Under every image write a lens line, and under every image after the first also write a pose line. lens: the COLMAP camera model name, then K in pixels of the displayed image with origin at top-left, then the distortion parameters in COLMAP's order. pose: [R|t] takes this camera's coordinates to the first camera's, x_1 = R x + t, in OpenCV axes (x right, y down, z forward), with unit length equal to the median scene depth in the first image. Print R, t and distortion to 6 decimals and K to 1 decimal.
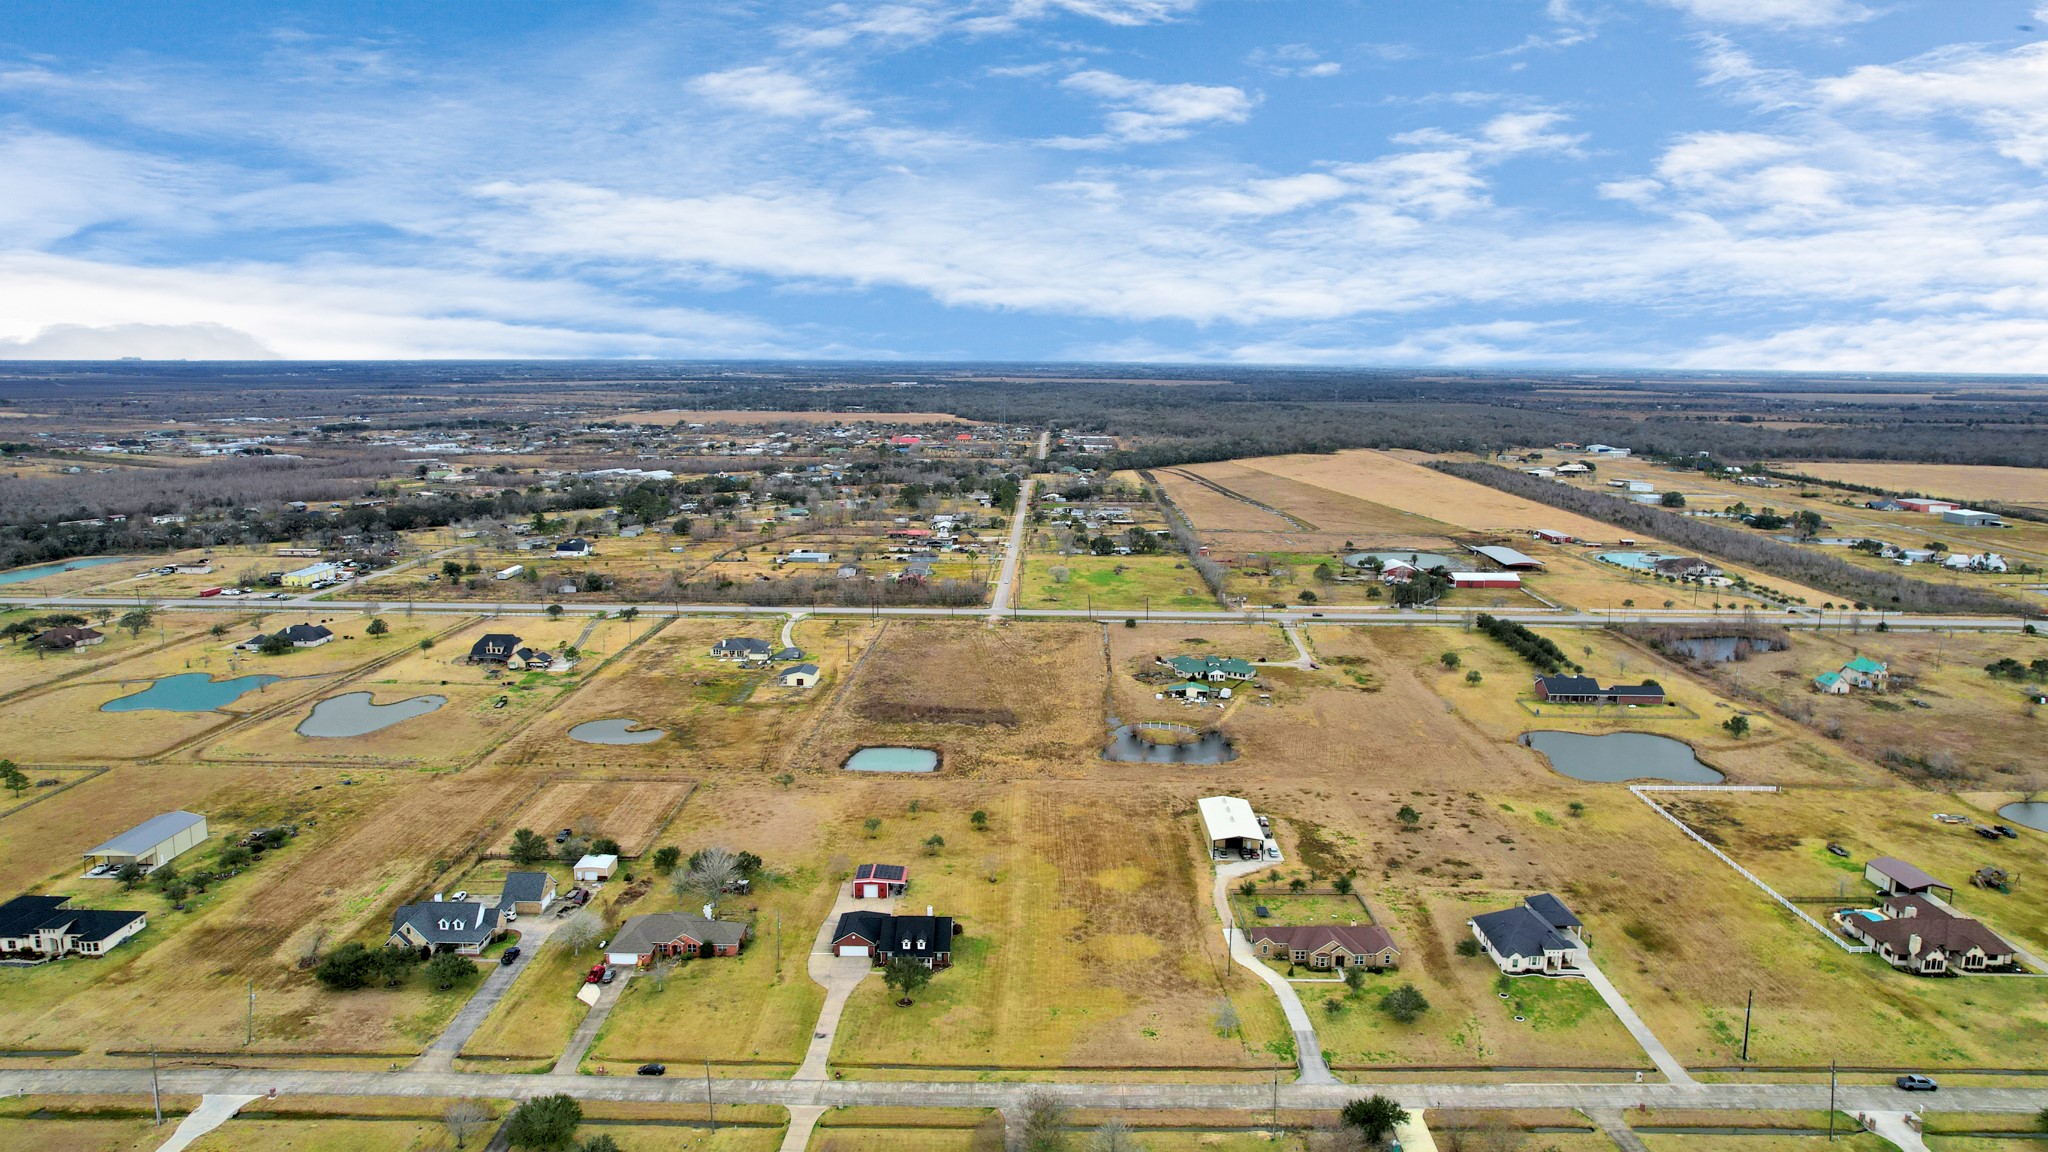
lens RADIAL K [[1300.9, 0, 1028.1], [0, 1300.9, 611.3], [0, 0, 1]] dist [-0.059544, 0.045751]
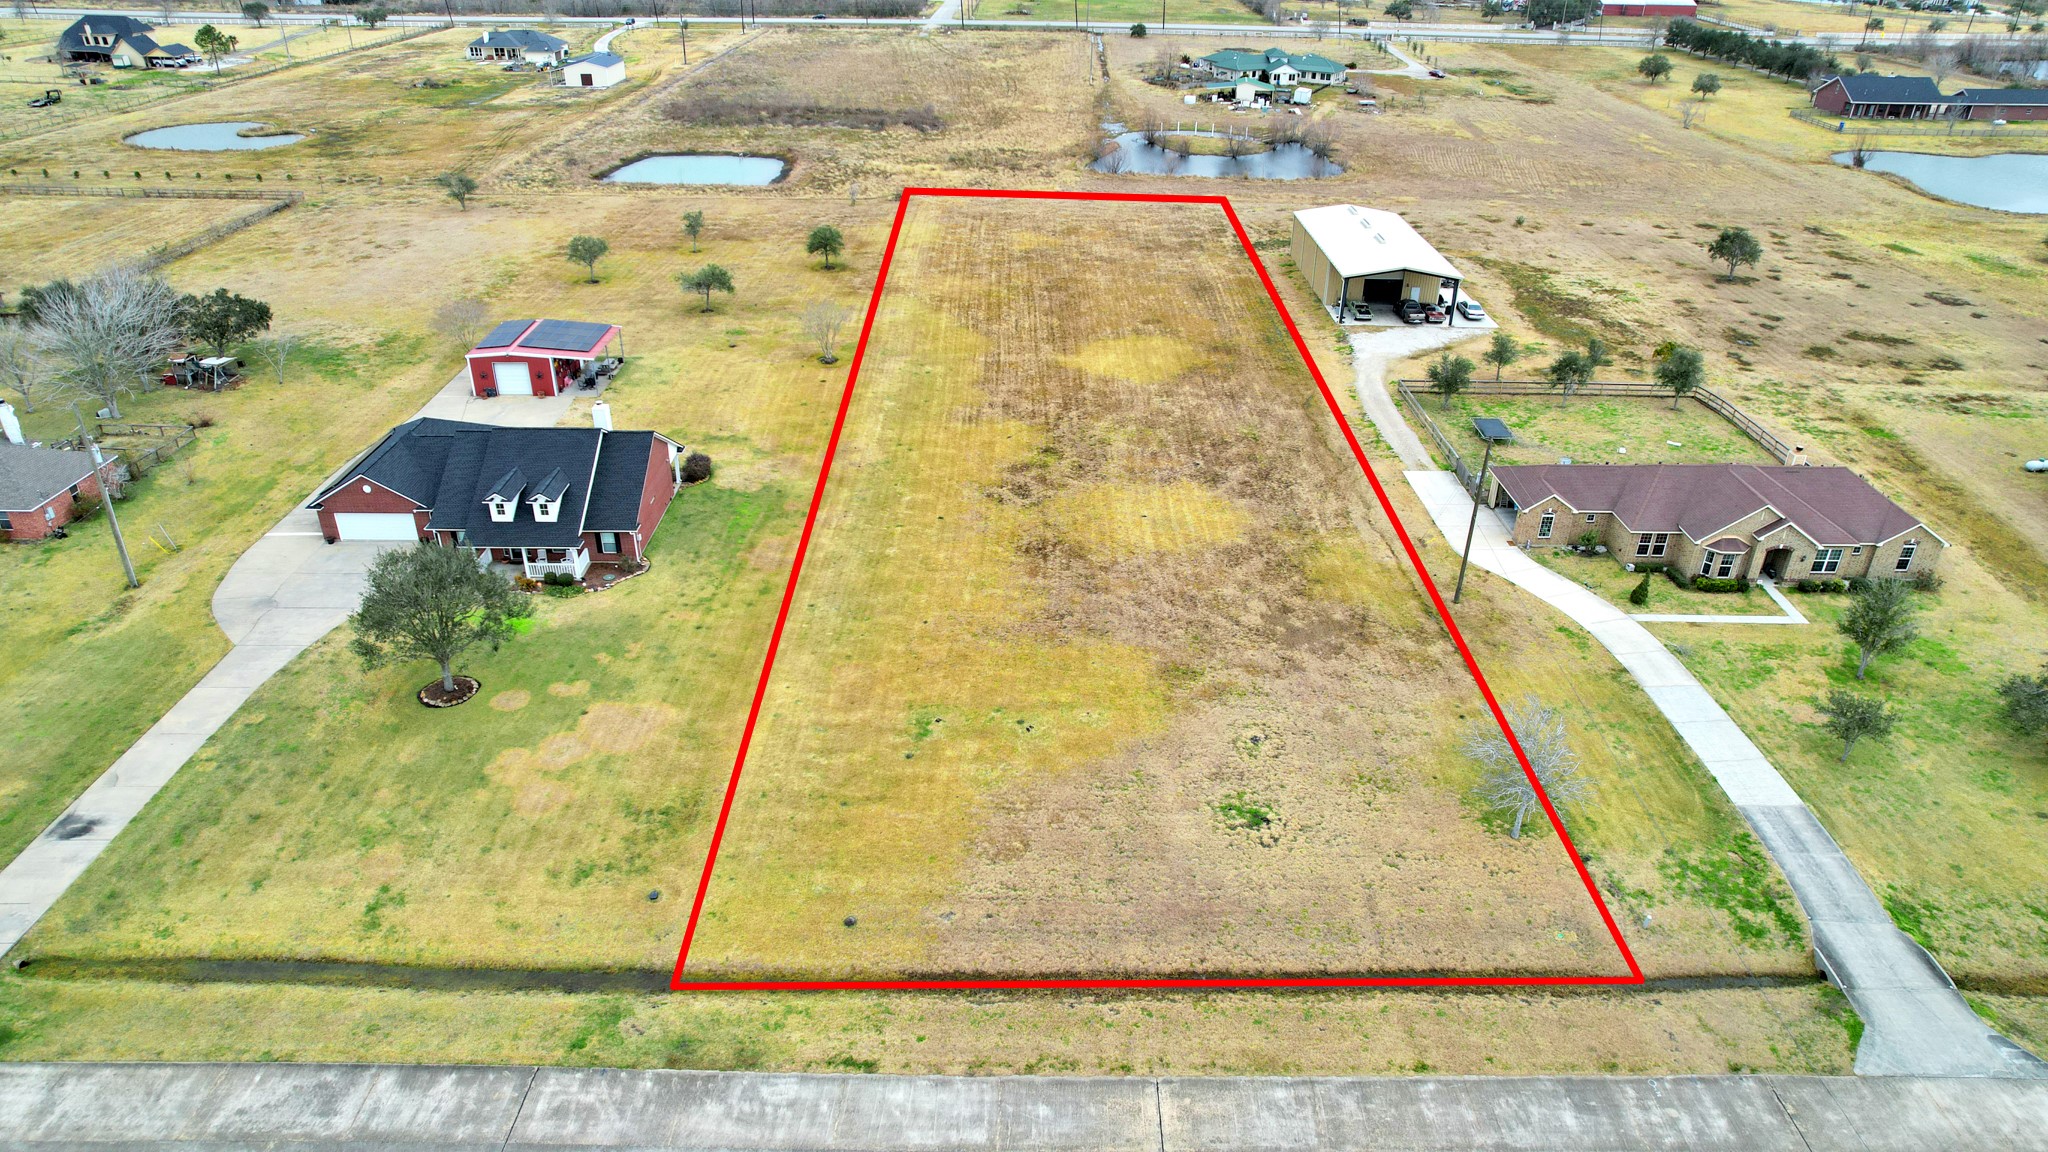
lens RADIAL K [[1310.9, 0, 1027.2], [0, 1310.9, 578.1], [0, 0, 1]] dist [-0.074092, 0.066909]
pose [[0.999942, 0.002696, 0.010467, 0.032222], [-0.005716, 0.953775, 0.300469, 0.143592], [-0.009173, -0.300511, 0.953734, 0.559666]]
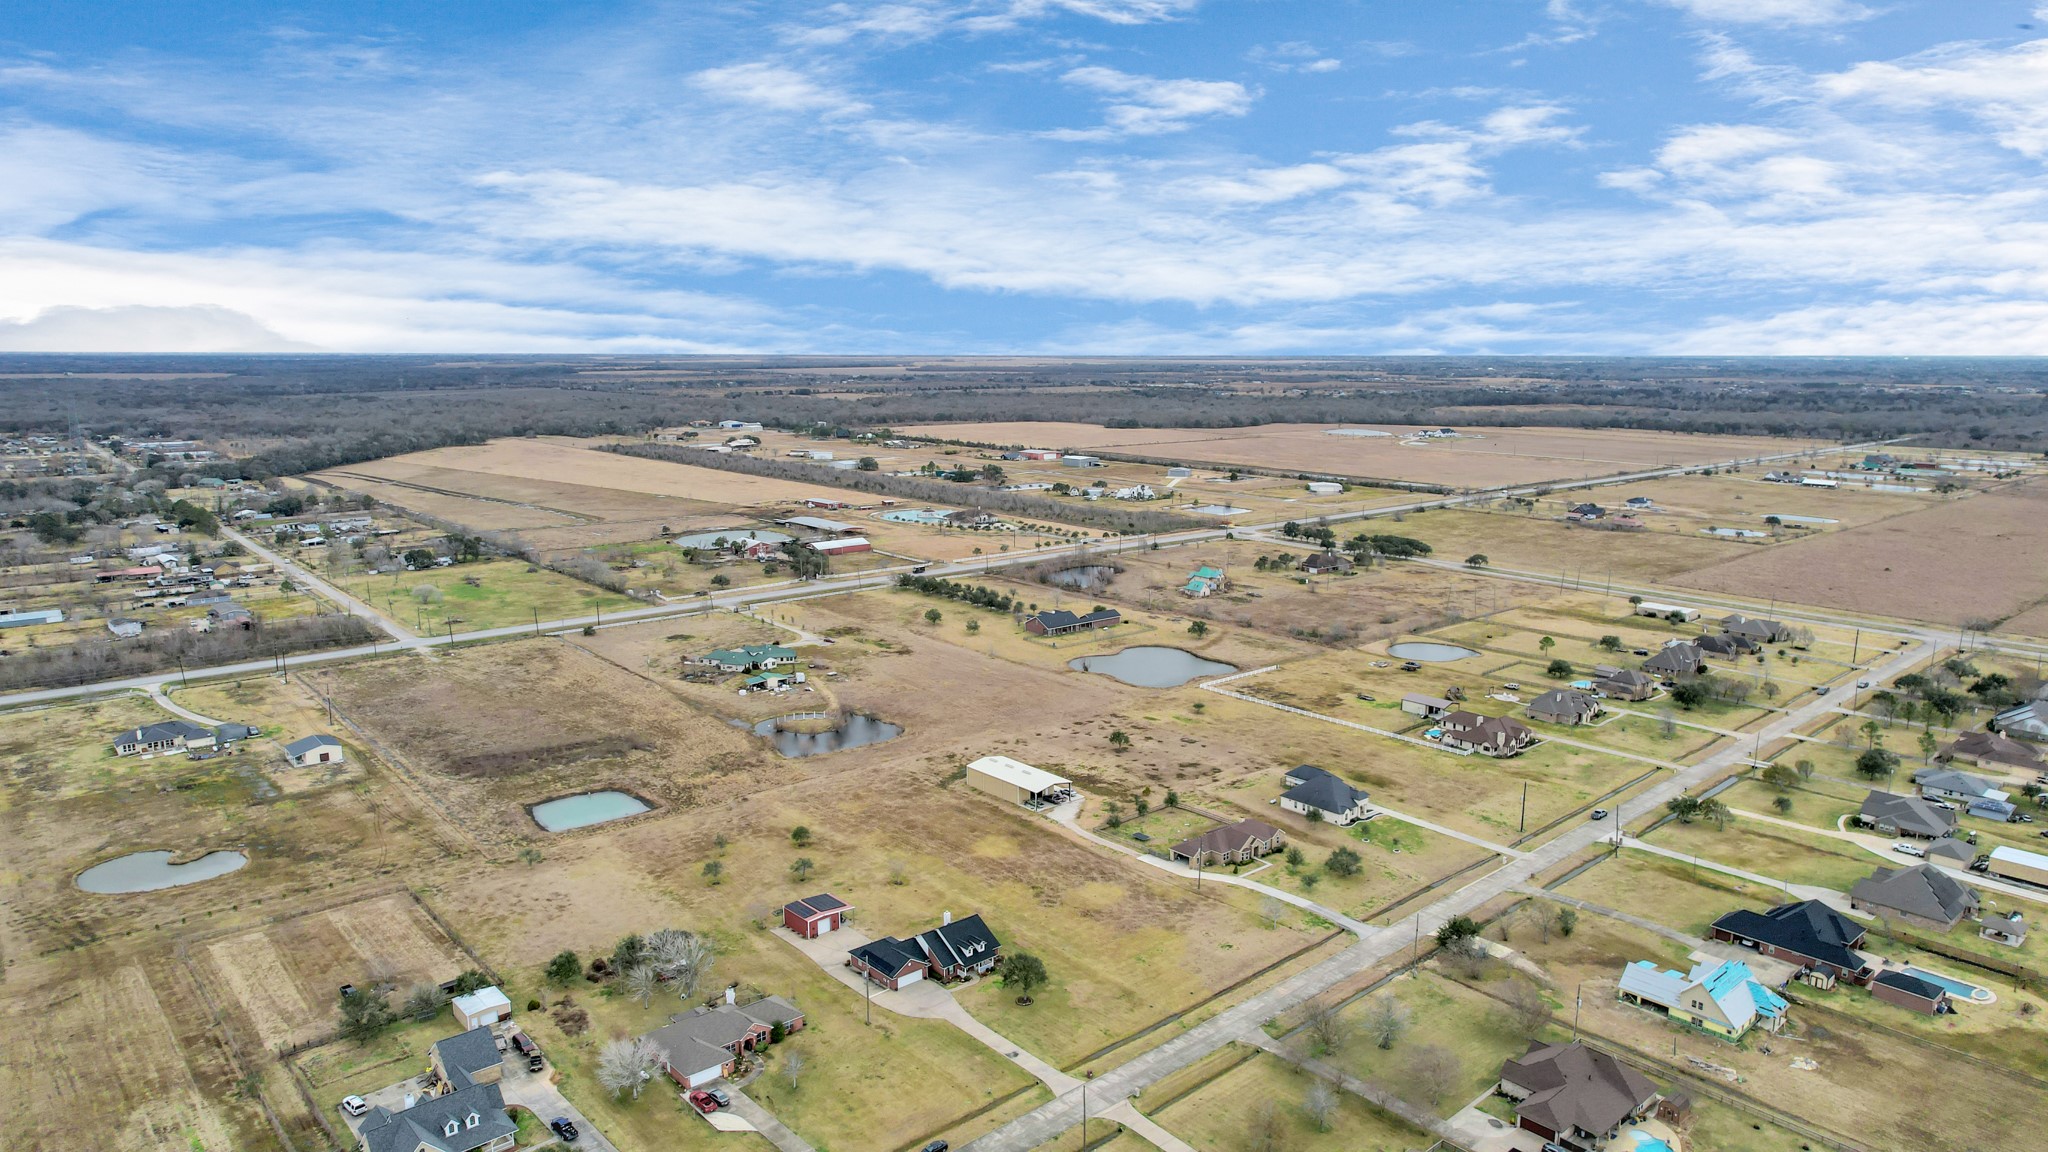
lens RADIAL K [[1306.2, 0, 1027.1], [0, 1306.2, 578.8], [0, 0, 1]] dist [-0.036913, 0.002676]
pose [[0.743304, -0.124130, 0.657336, -0.552510], [0.132378, 0.990495, 0.037352, -0.039591], [-0.655725, 0.059253, 0.752671, 0.188142]]
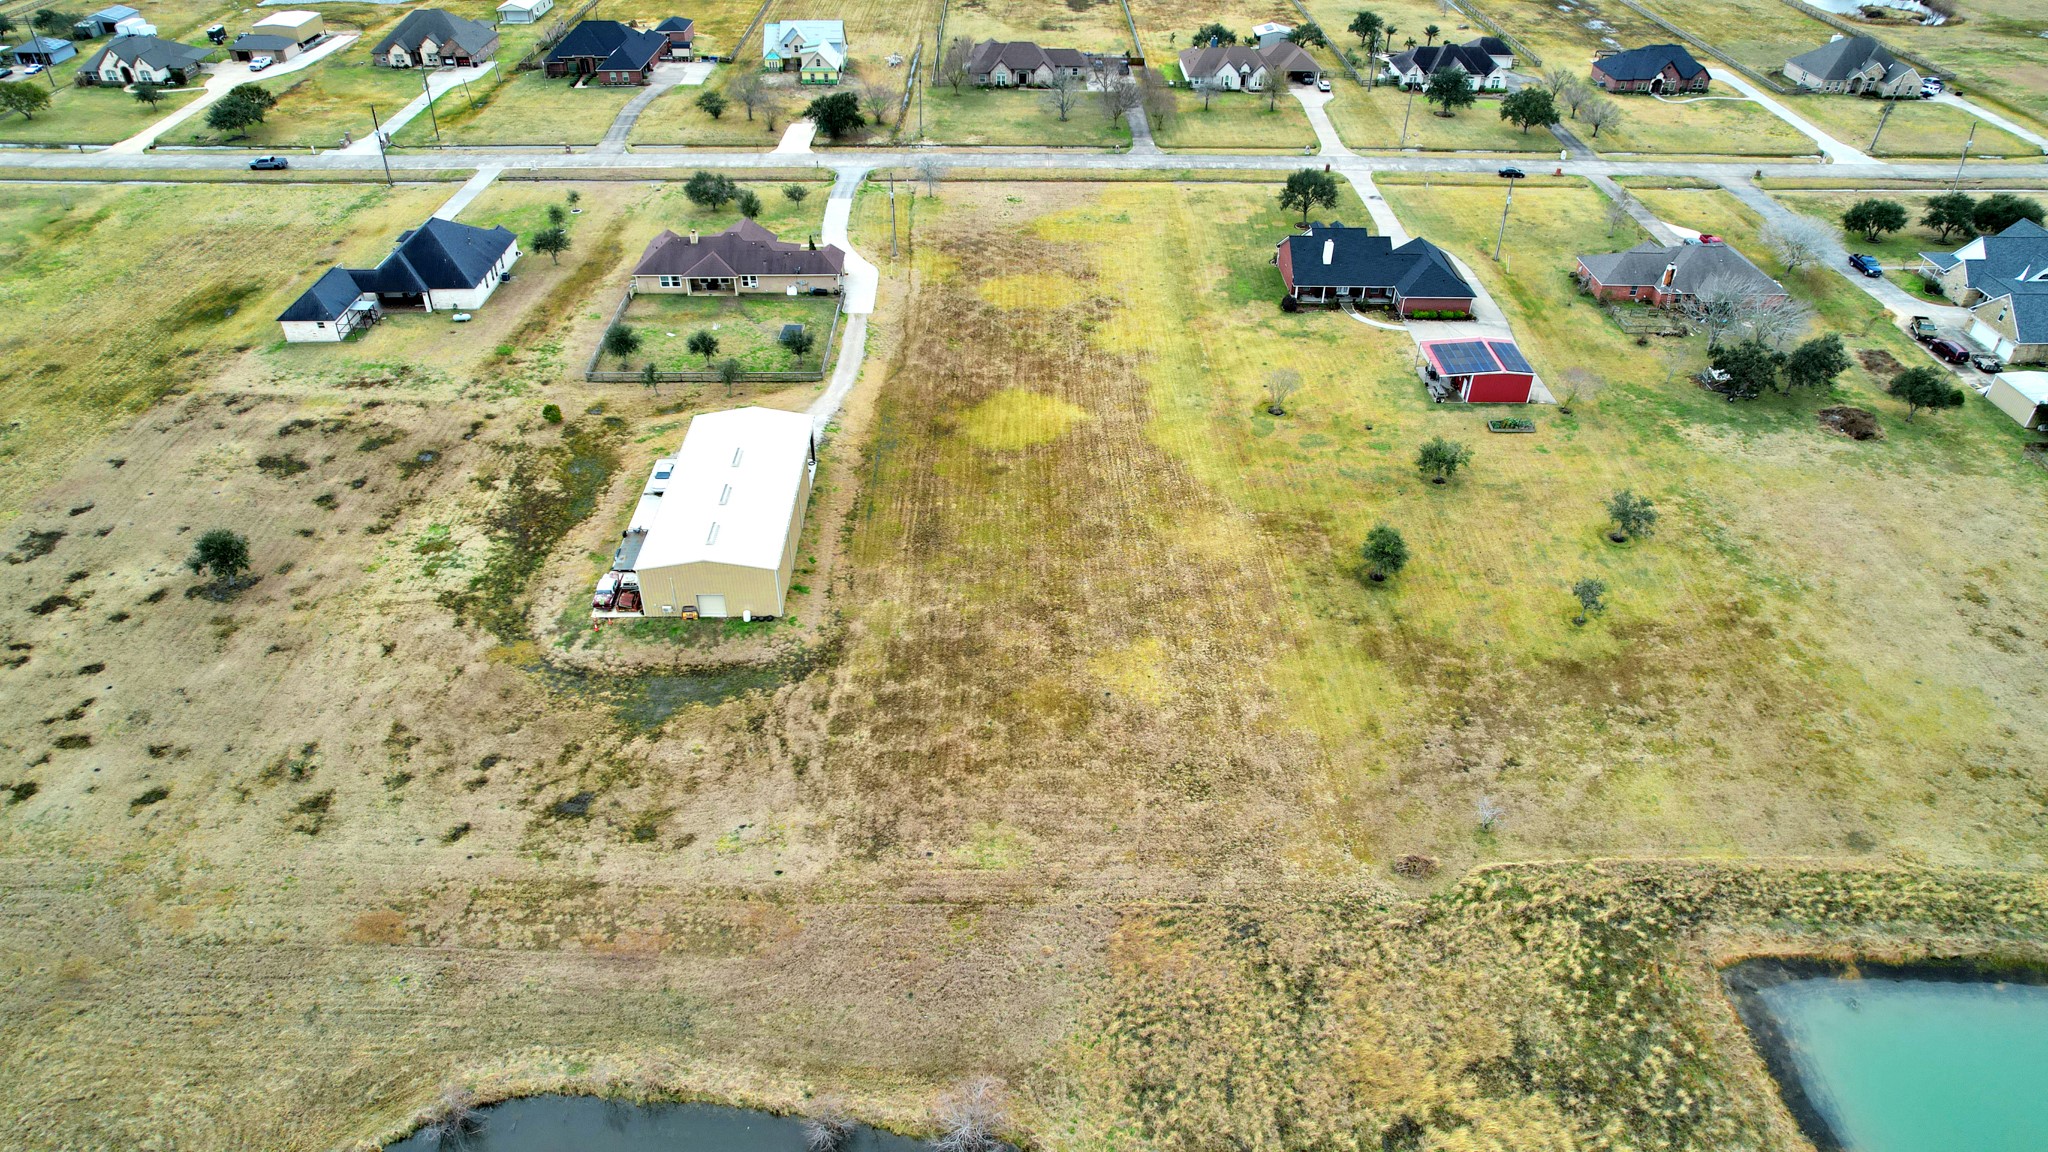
lens RADIAL K [[1310.9, 0, 1027.2], [0, 1310.9, 578.1], [0, 0, 1]] dist [-0.074092, 0.066909]
pose [[-0.999718, -0.001778, -0.023687, 0.079864], [-0.018602, 0.678758, 0.734126, -0.118413], [0.014773, 0.734359, -0.678600, 1.359312]]
